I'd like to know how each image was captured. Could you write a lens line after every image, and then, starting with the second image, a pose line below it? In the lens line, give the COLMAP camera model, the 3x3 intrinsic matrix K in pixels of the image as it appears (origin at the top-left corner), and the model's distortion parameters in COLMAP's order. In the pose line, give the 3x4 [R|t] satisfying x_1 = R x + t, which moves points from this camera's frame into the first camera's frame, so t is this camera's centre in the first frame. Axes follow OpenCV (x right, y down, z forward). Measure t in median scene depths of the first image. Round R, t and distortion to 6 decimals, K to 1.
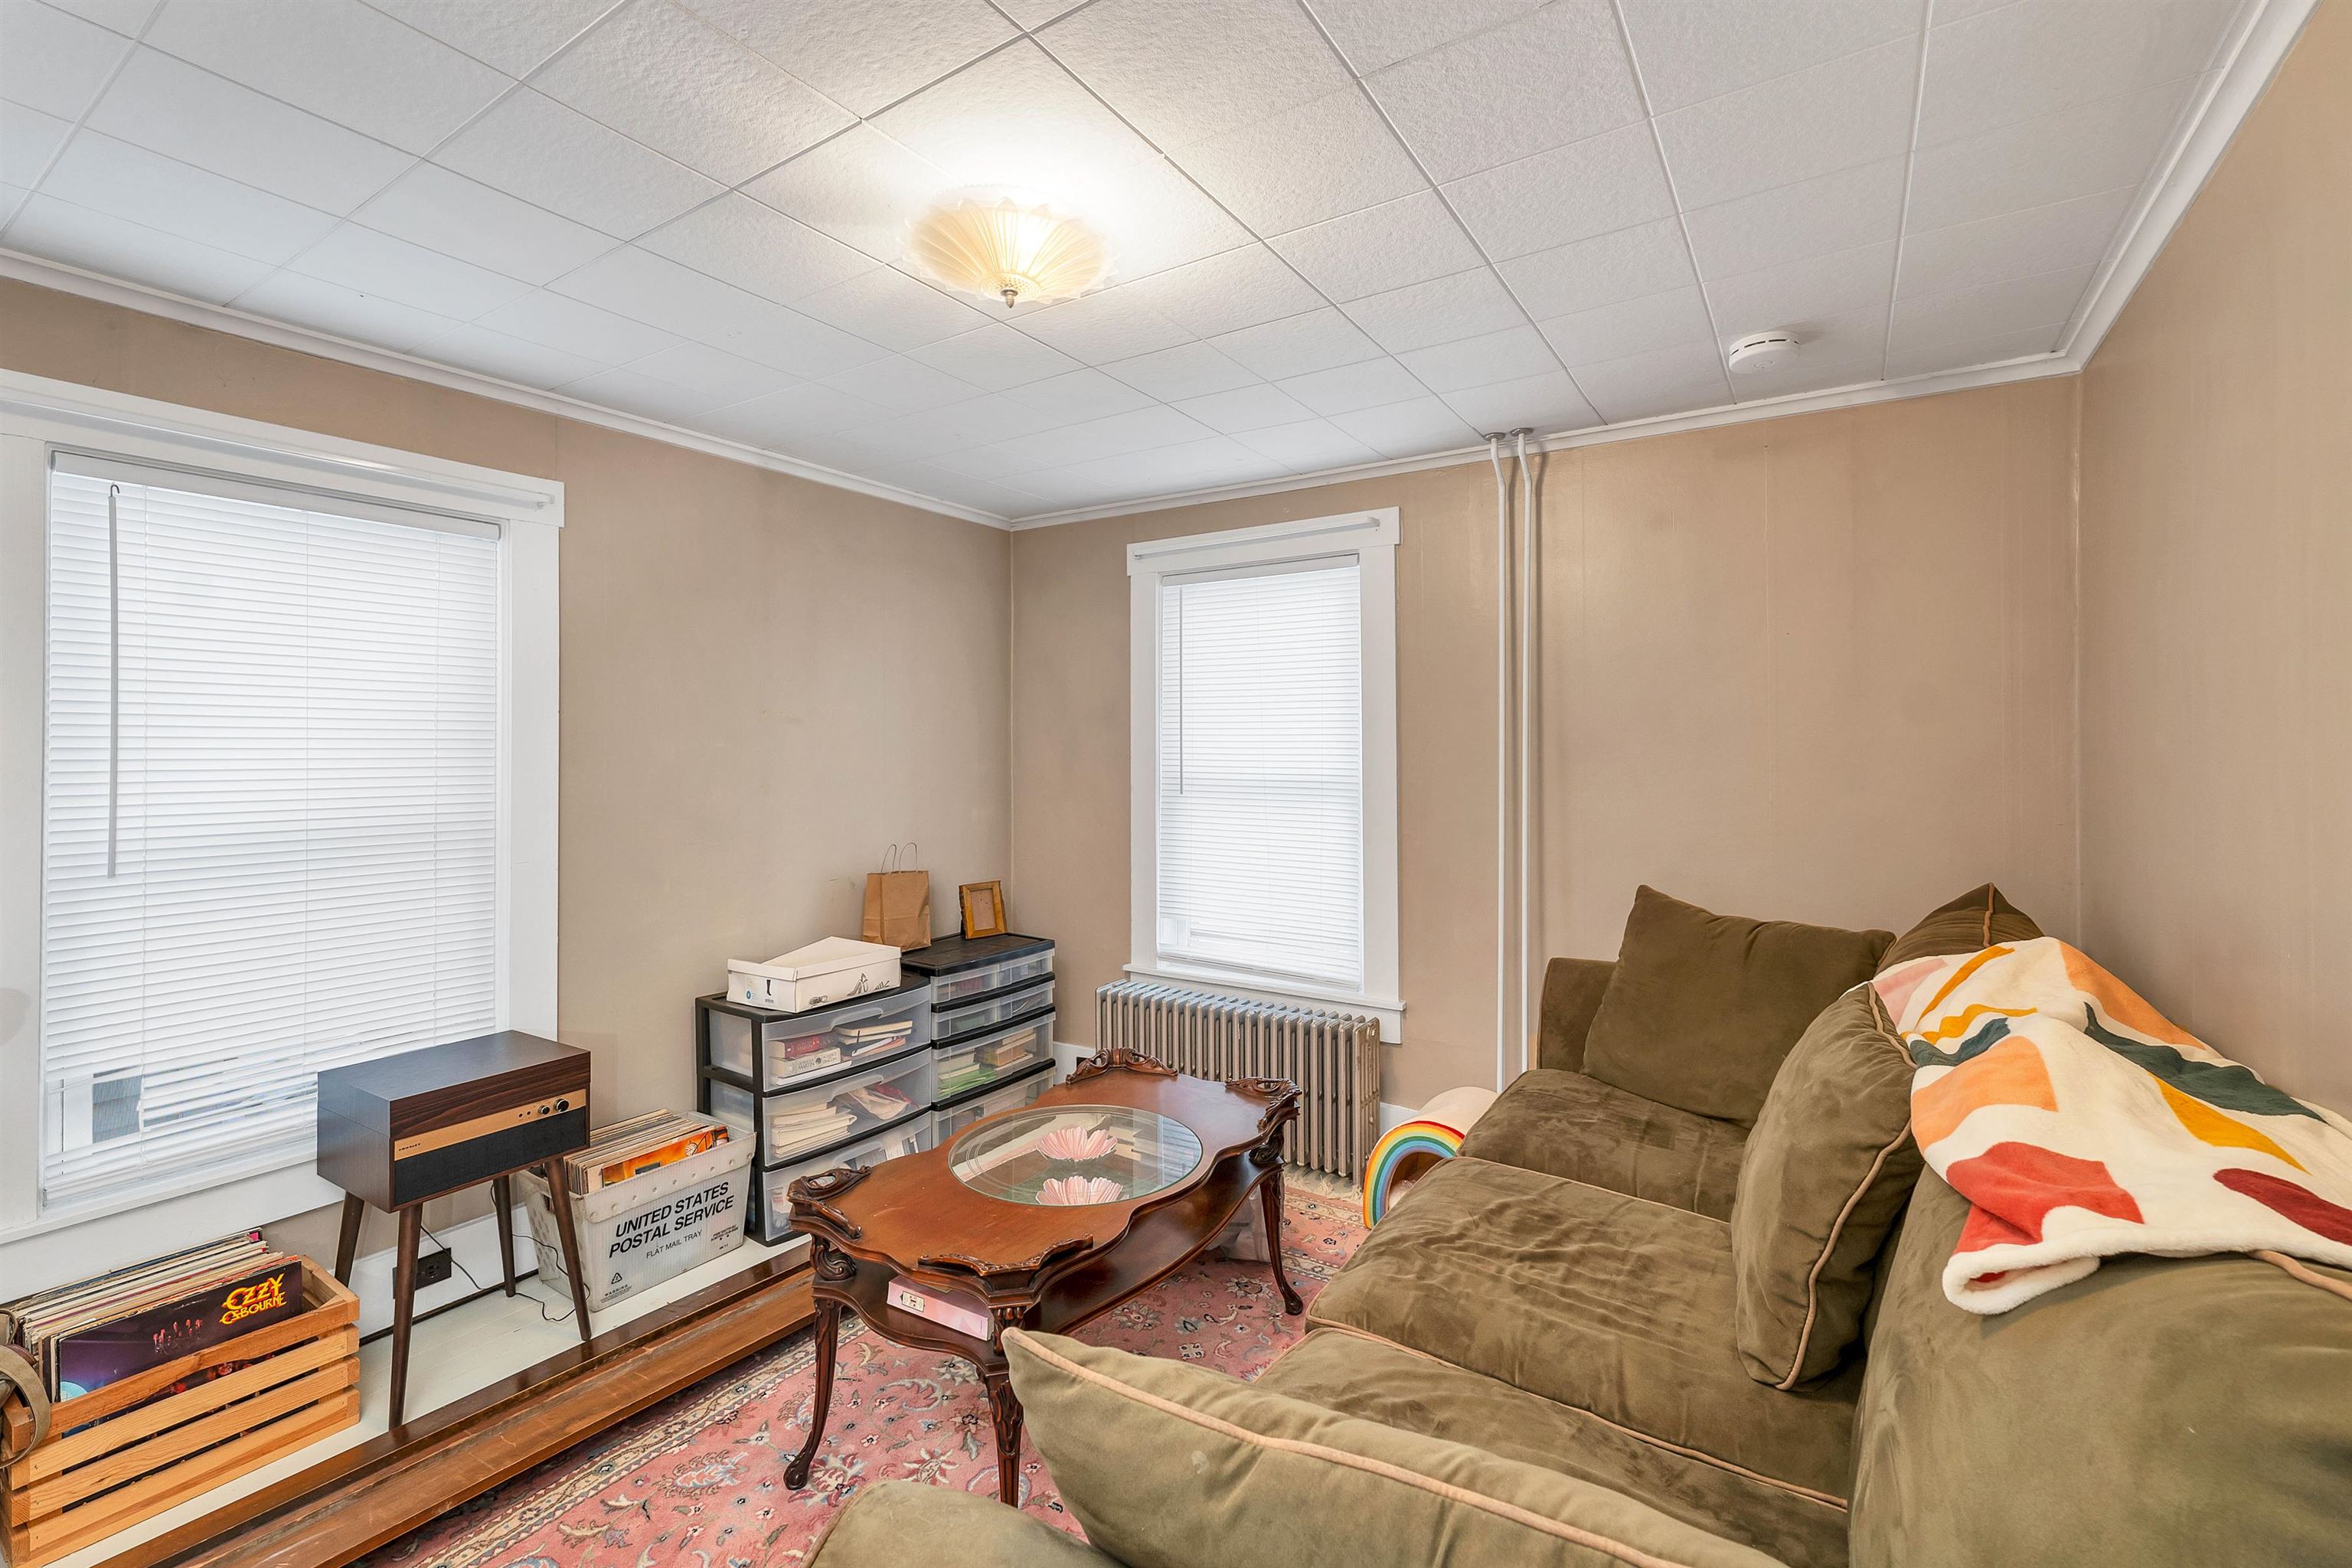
lens RADIAL K [[992.2, 0, 1168.1], [0, 992.2, 759.9], [0, 0, 1]] dist [-0.000868, -0.001405]
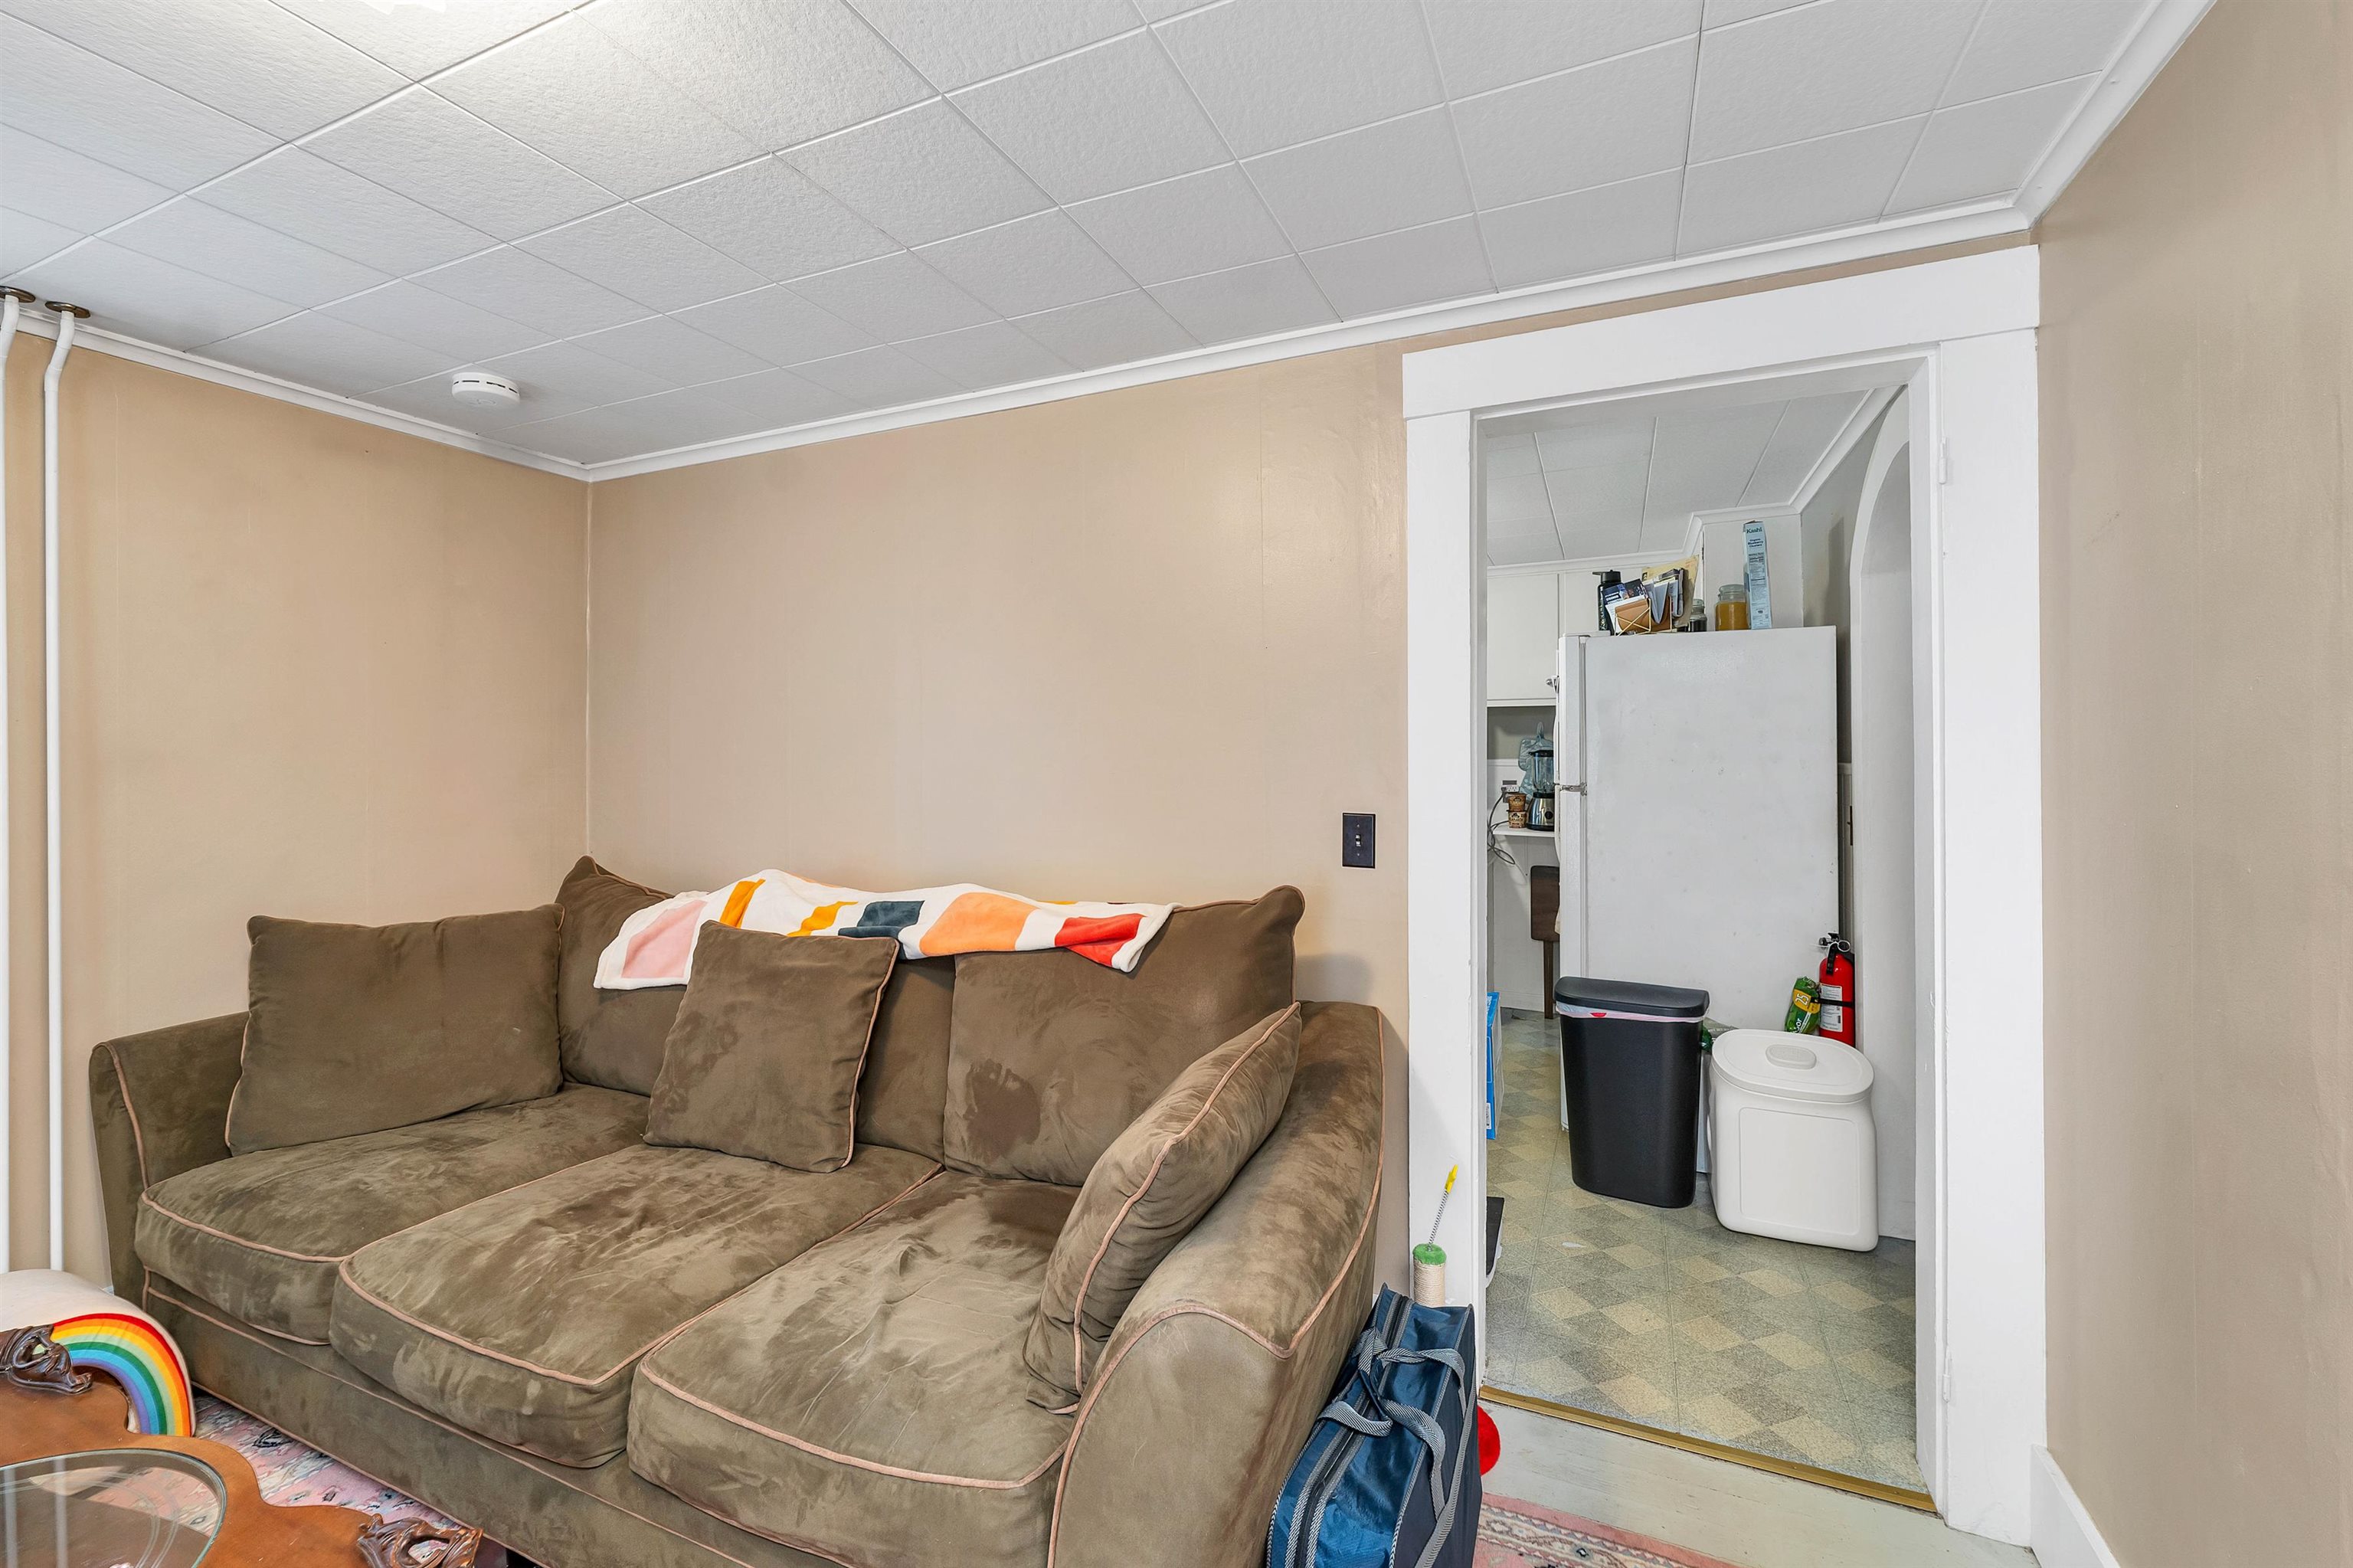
lens RADIAL K [[992.7, 0, 1167.5], [0, 992.7, 761.5], [0, 0, 1]] dist [-0.000868, -0.001405]
pose [[-0.161516, -0.009603, 0.986823, -0.532776], [0.013745, 0.999834, 0.011980, -0.006910], [-0.986774, 0.015499, -0.161357, 0.392510]]
